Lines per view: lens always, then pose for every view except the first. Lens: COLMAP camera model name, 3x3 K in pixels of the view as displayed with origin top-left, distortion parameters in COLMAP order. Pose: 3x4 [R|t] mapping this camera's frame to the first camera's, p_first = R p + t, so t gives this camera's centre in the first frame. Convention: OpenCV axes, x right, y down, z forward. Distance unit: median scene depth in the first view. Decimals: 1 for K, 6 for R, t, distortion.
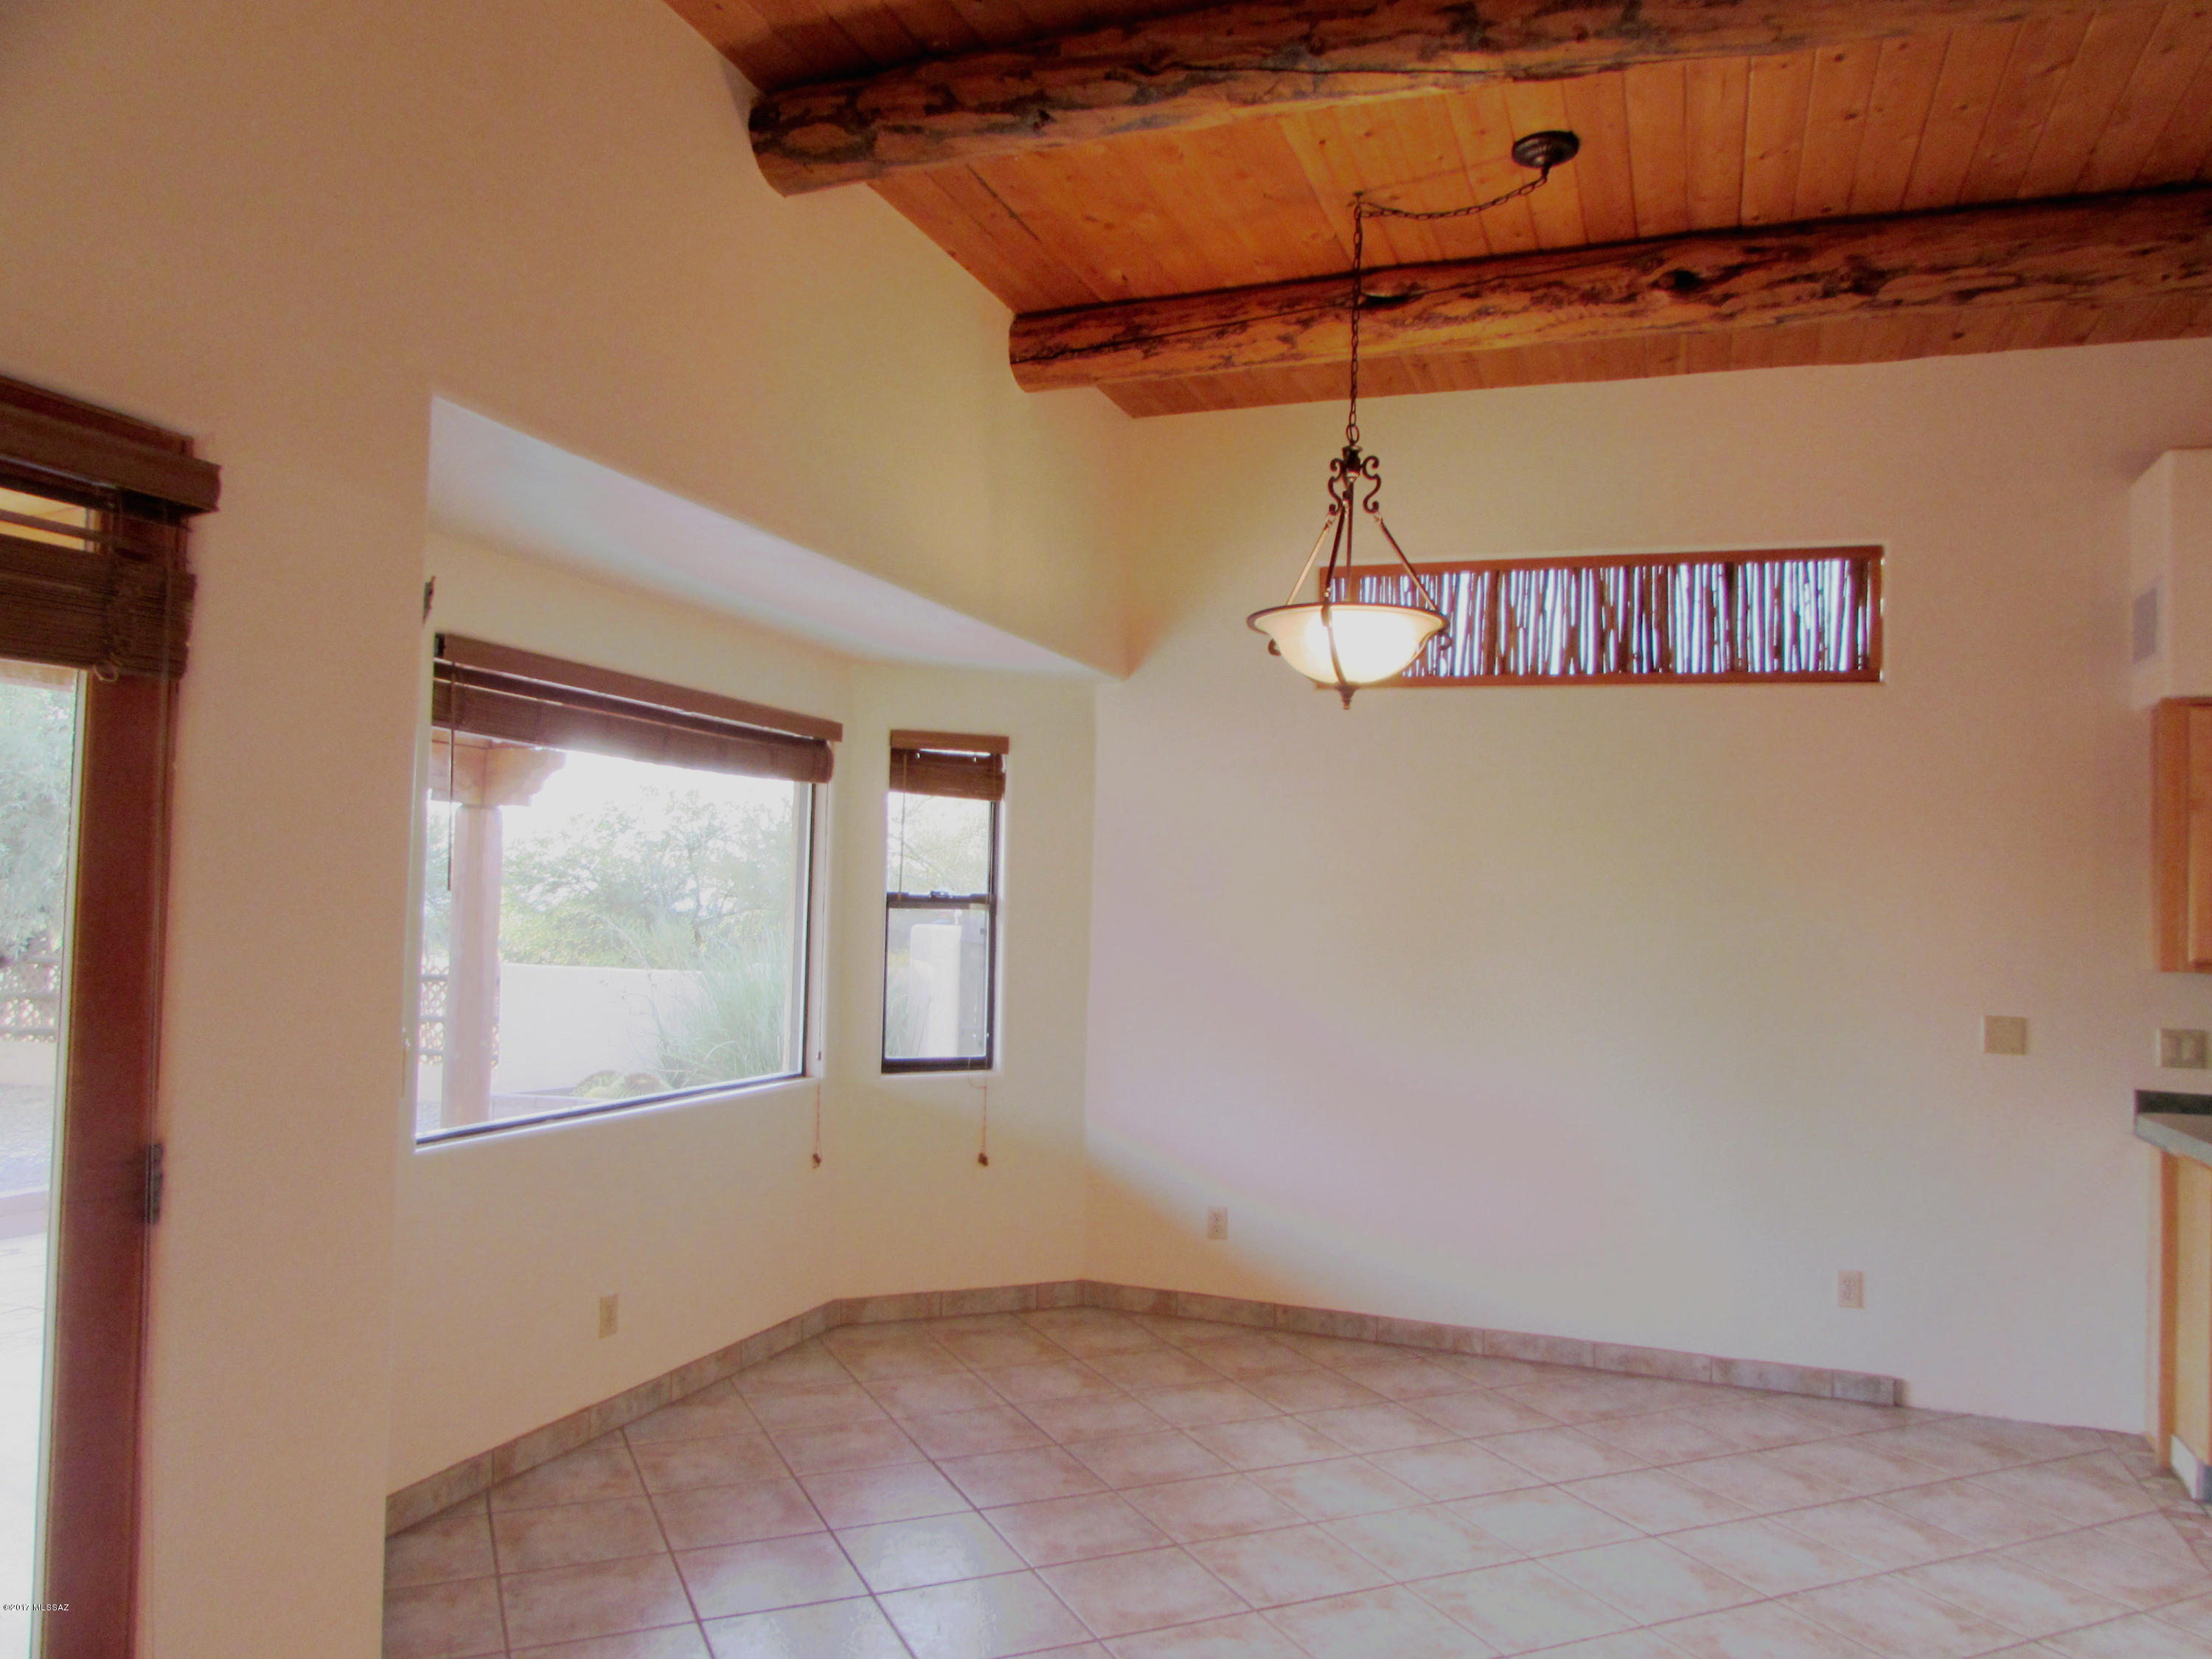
lens RADIAL K [[1589.1, 0, 1141.9], [0, 1589.1, 832.0], [0, 0, 1]] dist [-0.007547, -0.000929]
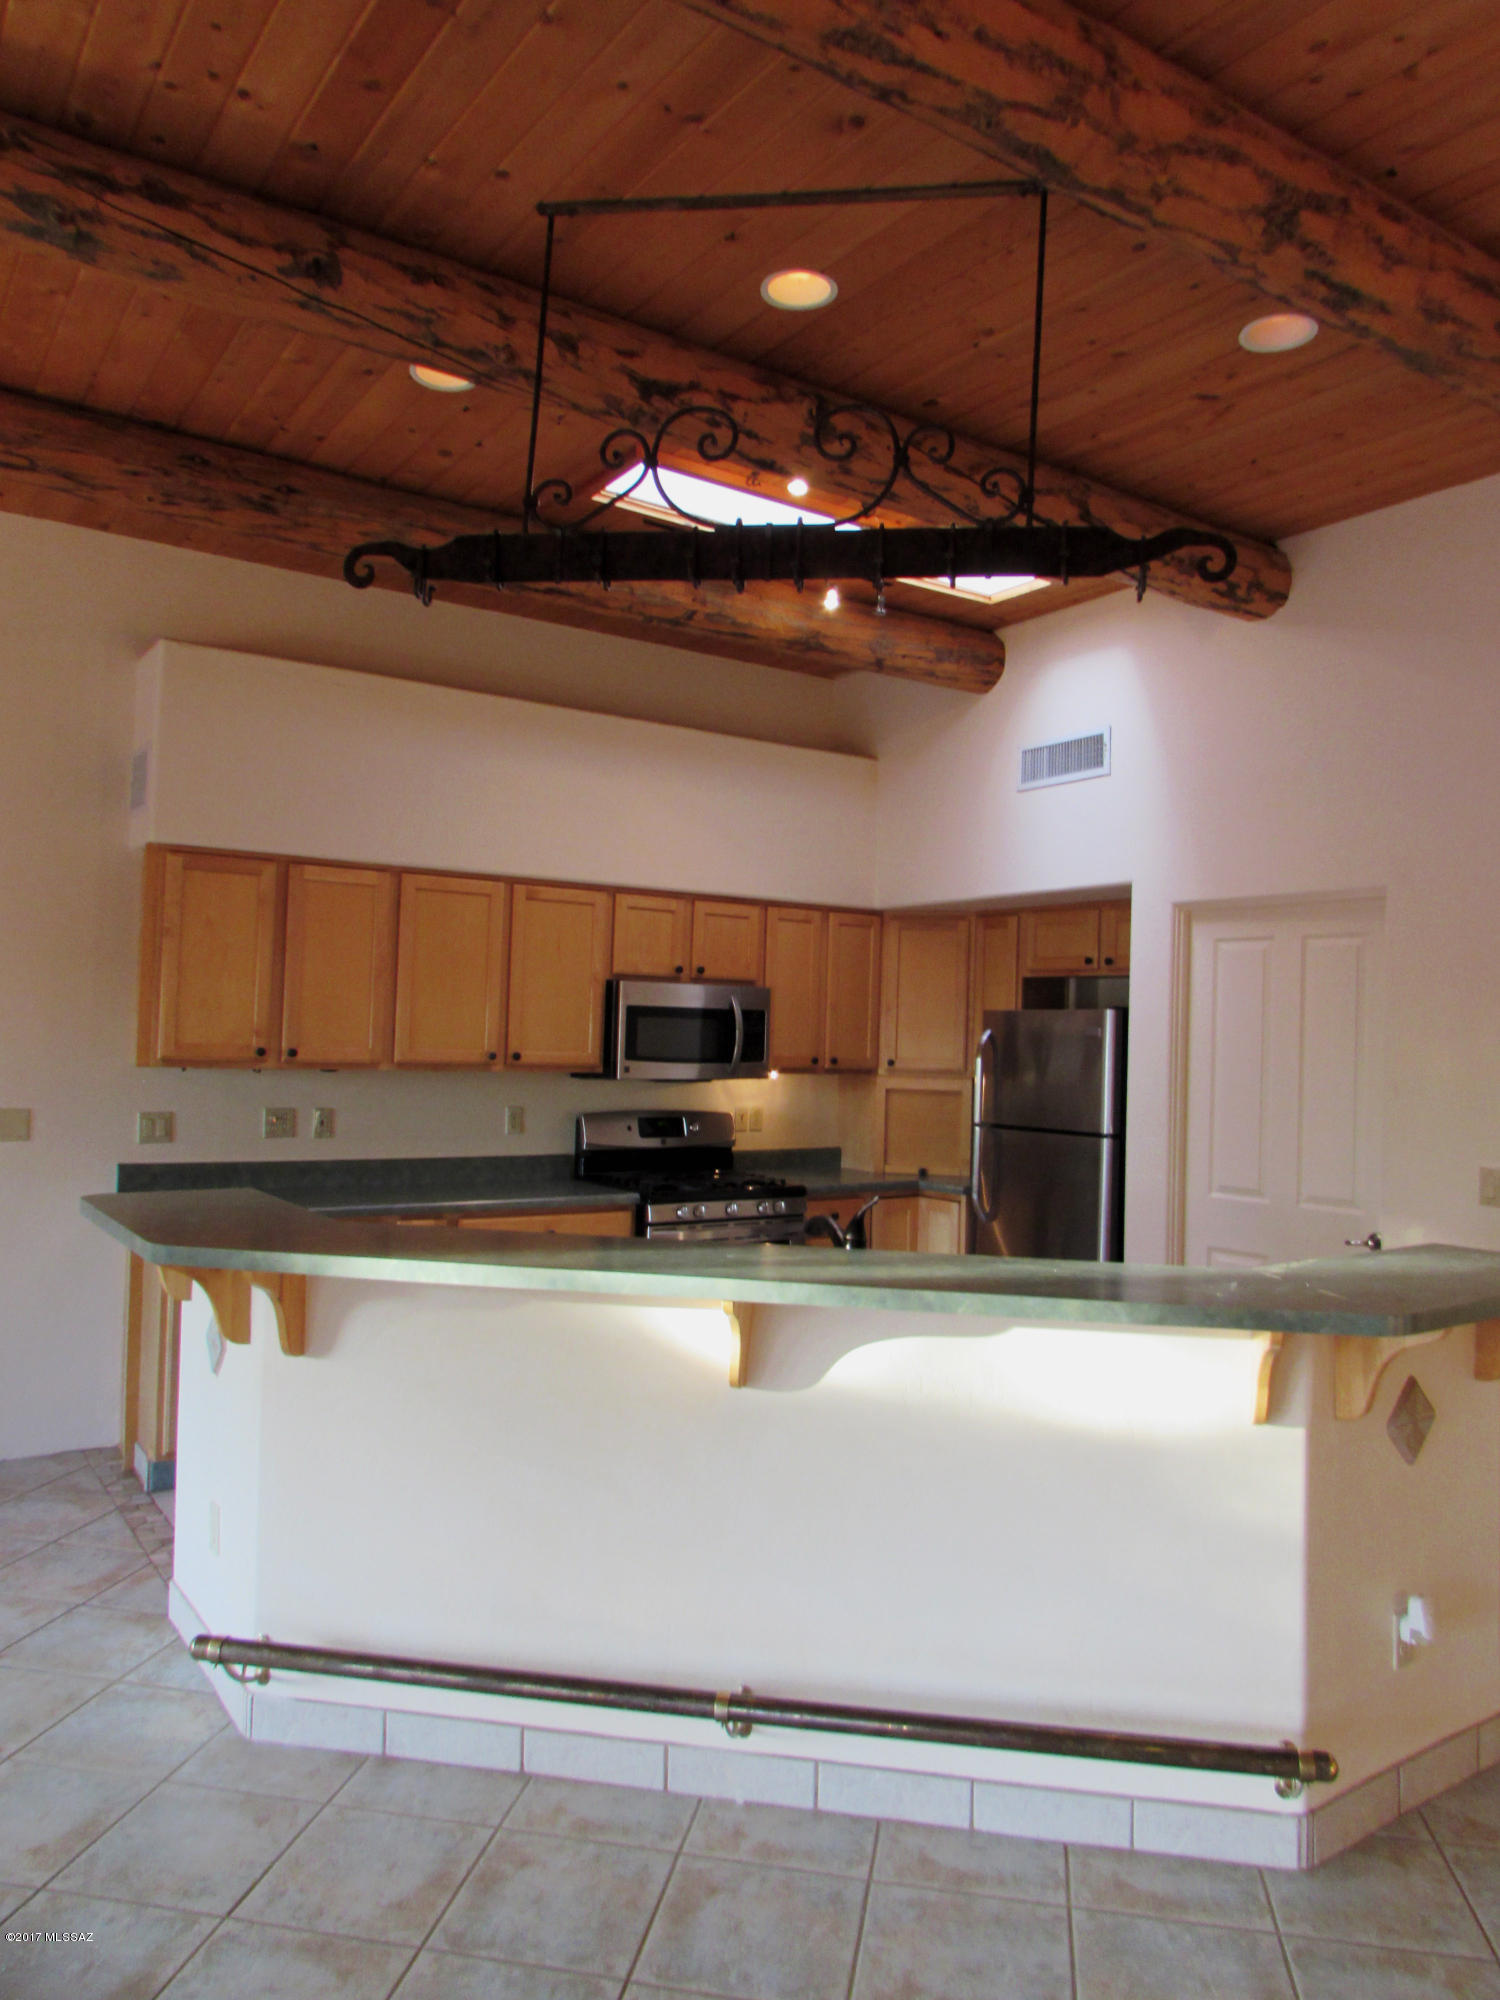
lens RADIAL K [[1436.8, 0, 747.5], [0, 1436.8, 966.7], [0, 0, 1]] dist [-0.007547, -0.000929]
pose [[0.603267, 0.023025, 0.797207, 0.047130], [-0.050946, 0.998654, 0.009708, -0.023225], [-0.795911, -0.046471, 0.603628, -0.033151]]
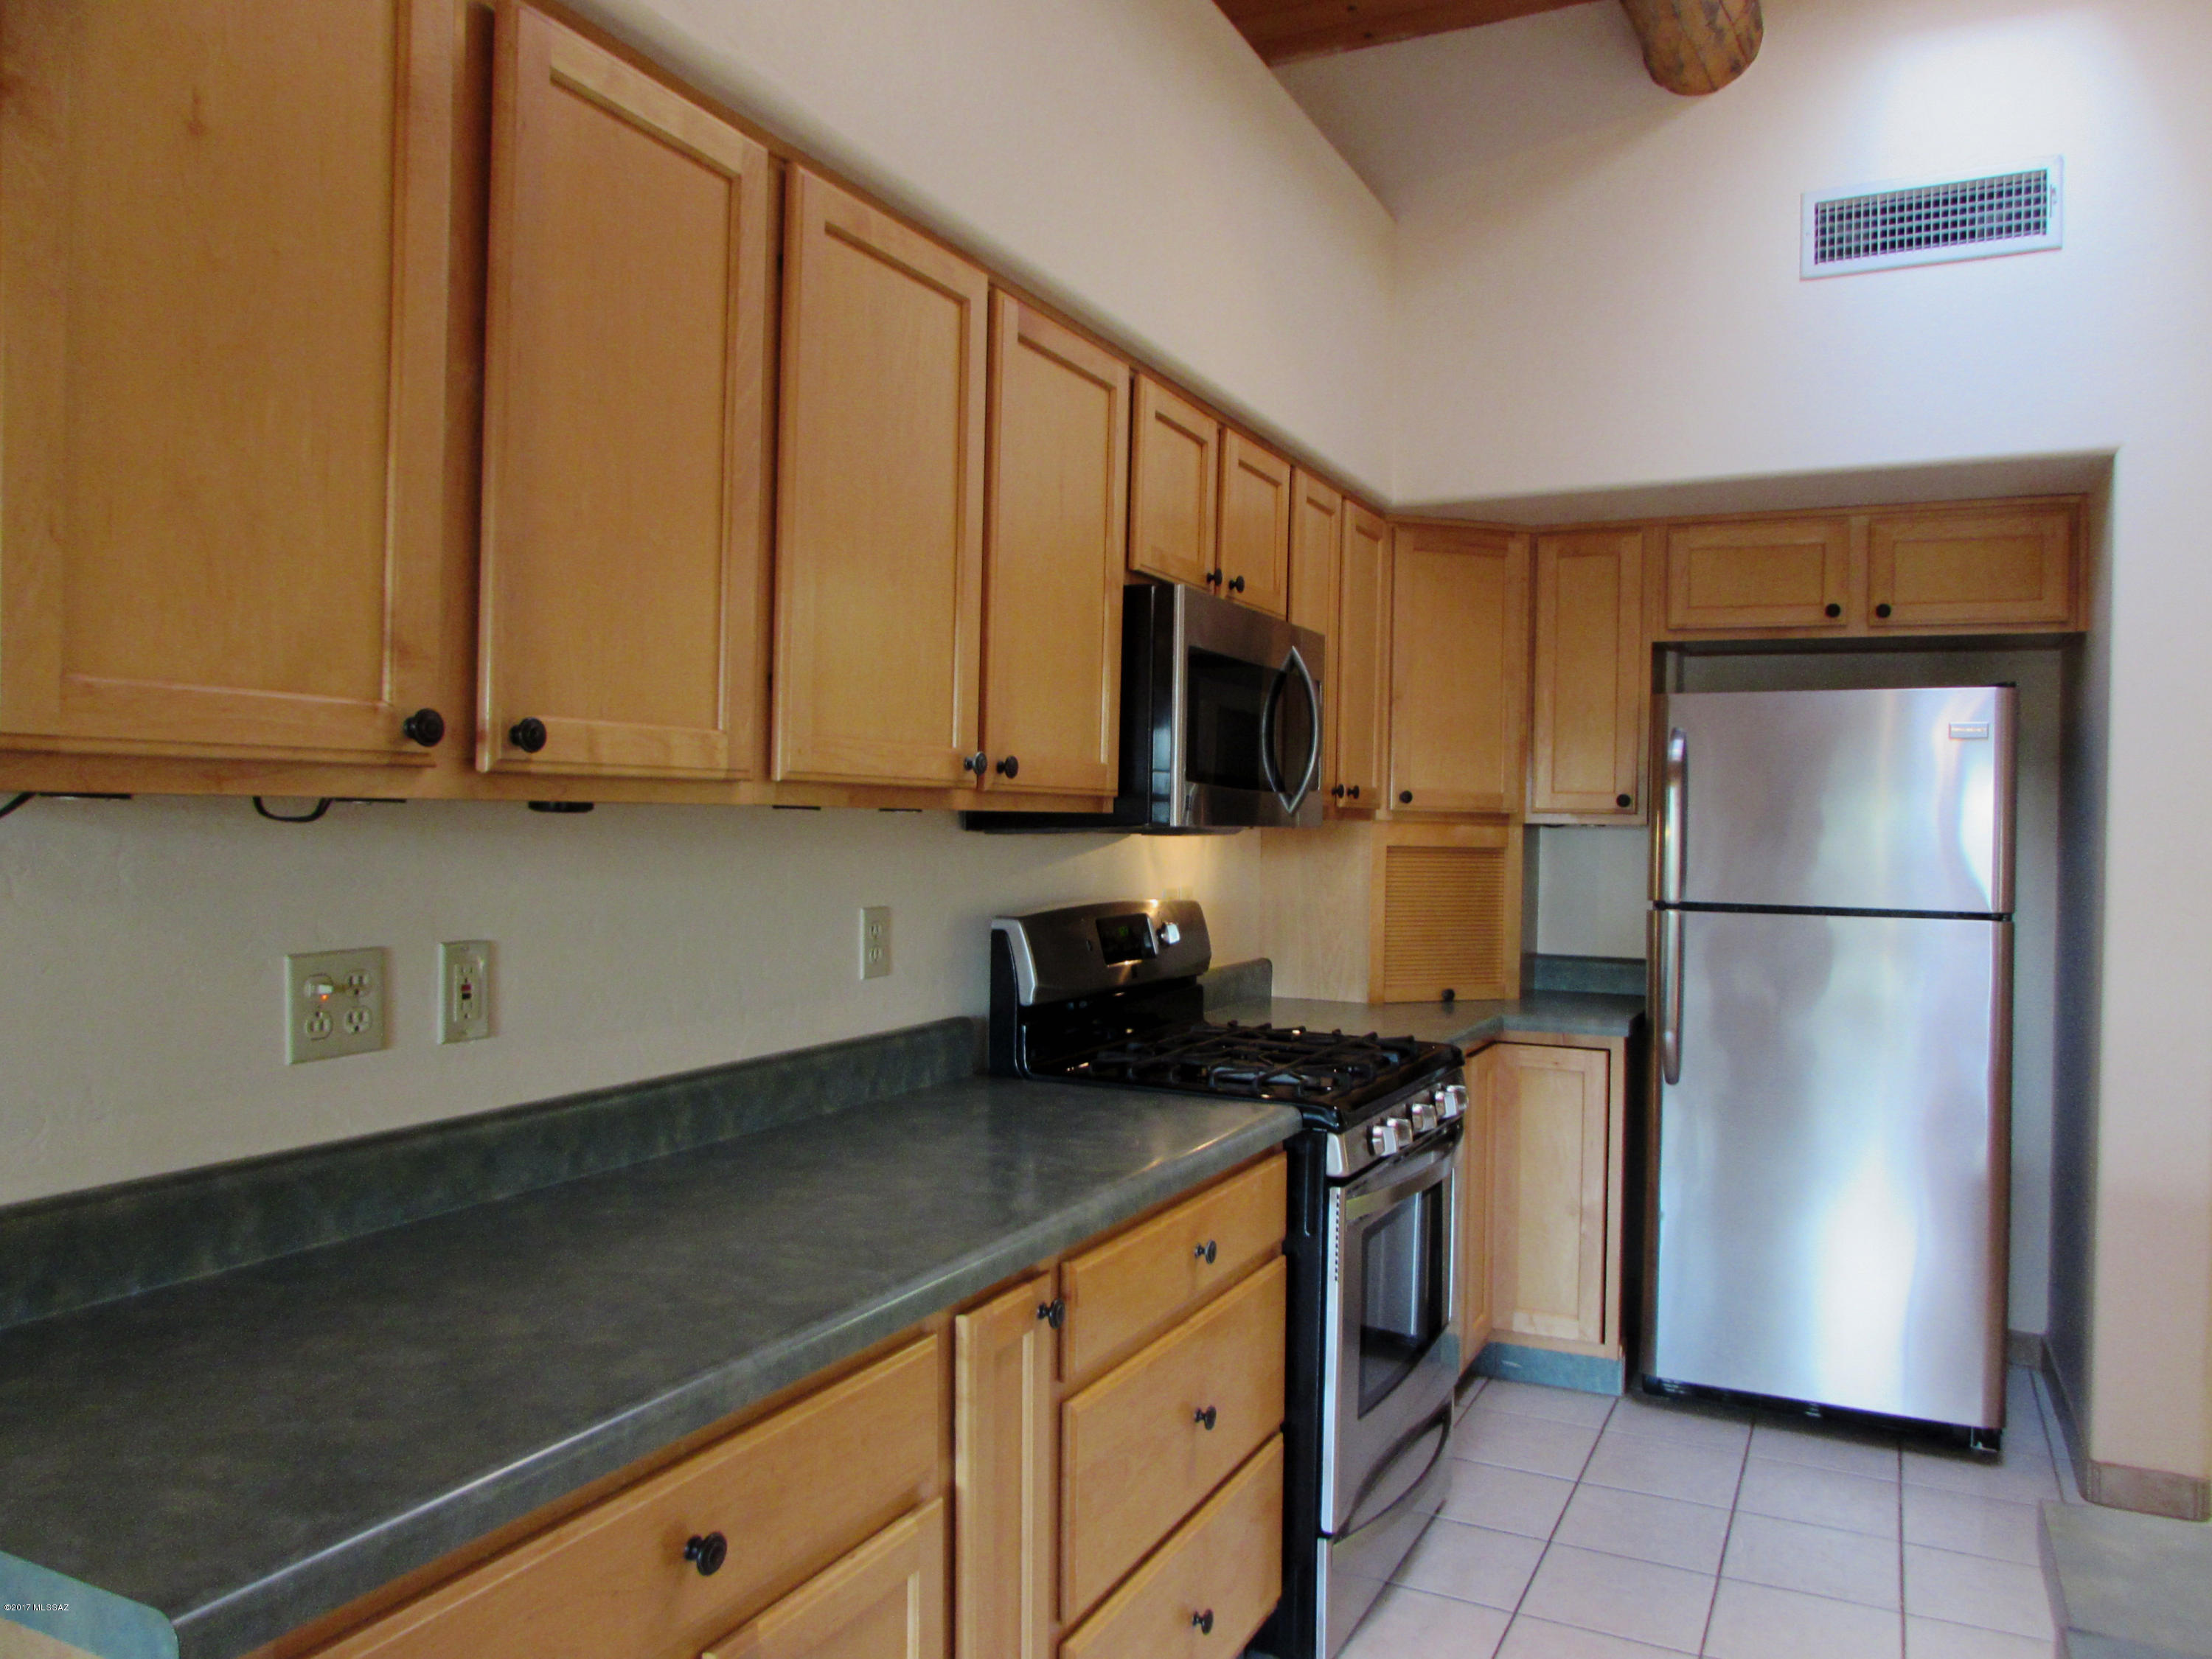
lens RADIAL K [[1589.1, 0, 1141.9], [0, 1589.1, 832.0], [0, 0, 1]] dist [-0.007547, -0.000929]
pose [[0.109554, -0.040021, 0.993175, 0.424691], [-0.069861, 0.996408, 0.047858, 0.067896], [-0.991523, -0.074627, 0.106365, 0.768659]]
